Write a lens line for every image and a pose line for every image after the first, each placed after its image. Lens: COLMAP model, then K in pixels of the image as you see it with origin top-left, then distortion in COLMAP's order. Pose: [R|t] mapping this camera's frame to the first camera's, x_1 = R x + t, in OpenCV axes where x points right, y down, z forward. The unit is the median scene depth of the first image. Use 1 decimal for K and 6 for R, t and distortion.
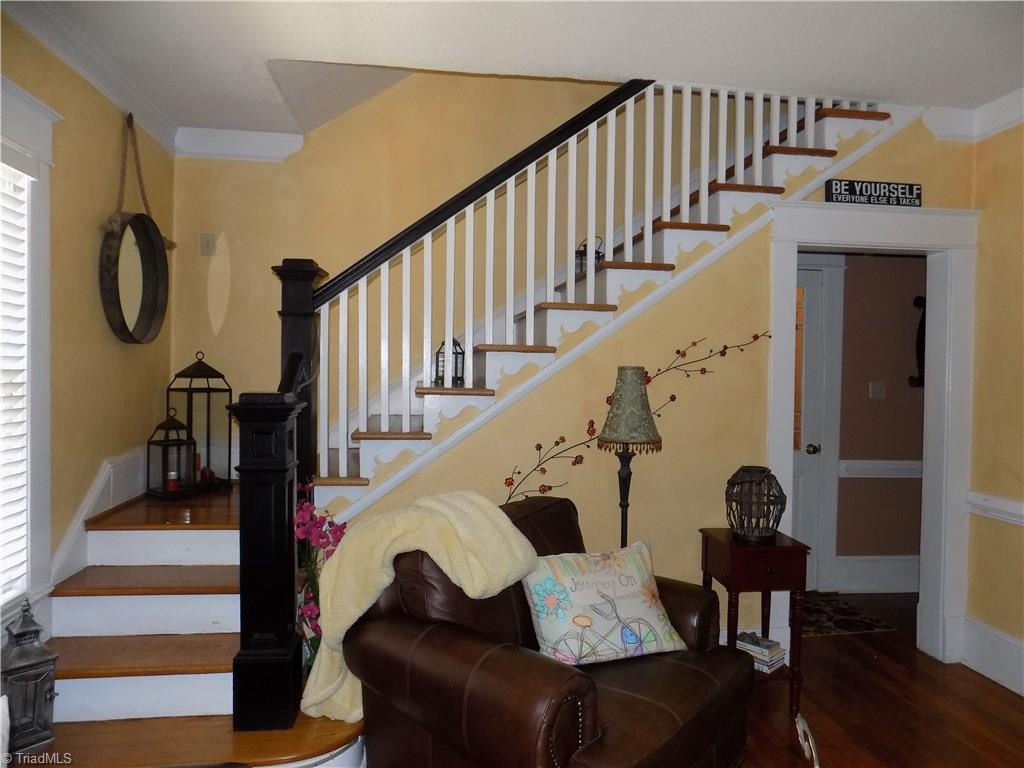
lens RADIAL K [[684.7, 0, 507.4], [0, 684.7, 370.7], [0, 0, 1]] dist [-0.043850, 0.006508]
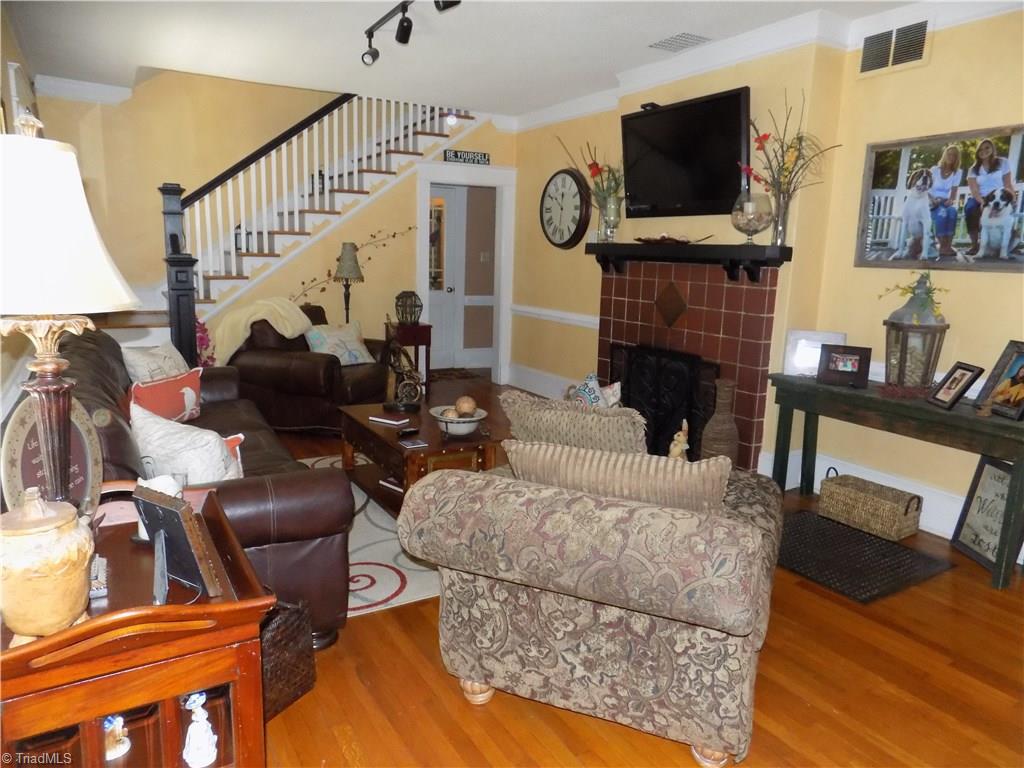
lens RADIAL K [[684.7, 0, 507.4], [0, 684.7, 370.7], [0, 0, 1]] dist [-0.043850, 0.006508]
pose [[0.916688, -0.061104, 0.394905, -0.206081], [-0.010911, 0.984044, 0.177590, 0.003219], [-0.399455, -0.167103, 0.901395, -1.060585]]
